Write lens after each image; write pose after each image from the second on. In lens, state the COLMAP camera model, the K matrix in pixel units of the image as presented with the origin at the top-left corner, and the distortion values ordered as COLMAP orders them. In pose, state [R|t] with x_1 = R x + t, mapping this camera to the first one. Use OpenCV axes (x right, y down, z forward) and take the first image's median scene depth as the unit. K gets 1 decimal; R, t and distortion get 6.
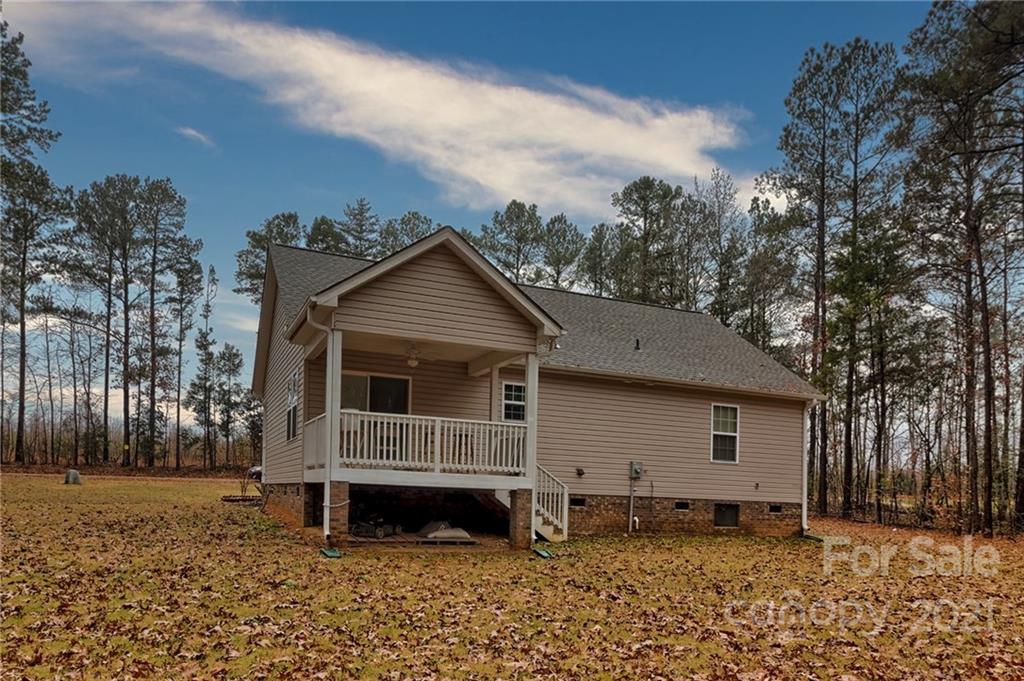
lens RADIAL K [[517.1, 0, 507.6], [0, 517.1, 308.3], [0, 0, 1]] dist [0.011248, 0.000244]
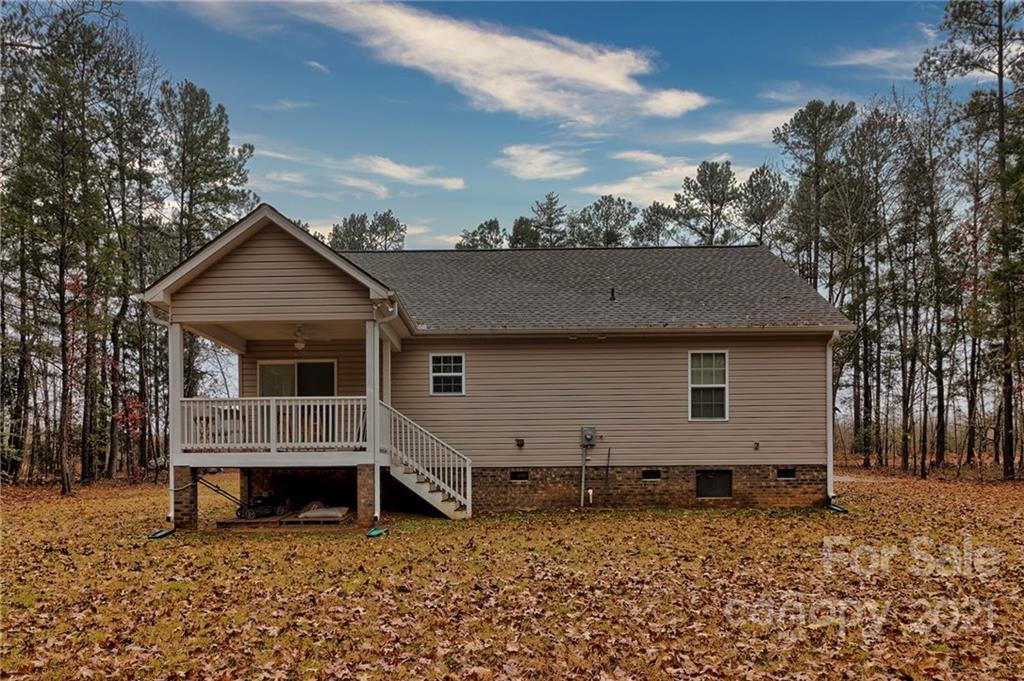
lens RADIAL K [[520.1, 0, 514.9], [0, 520.1, 299.8], [0, 0, 1]] dist [0.003716, 0.000433]
pose [[0.942754, -0.143656, -0.300960, 0.439203], [0.149970, 0.988688, -0.002147, 0.069029], [0.297864, -0.043110, 0.953634, 0.138762]]
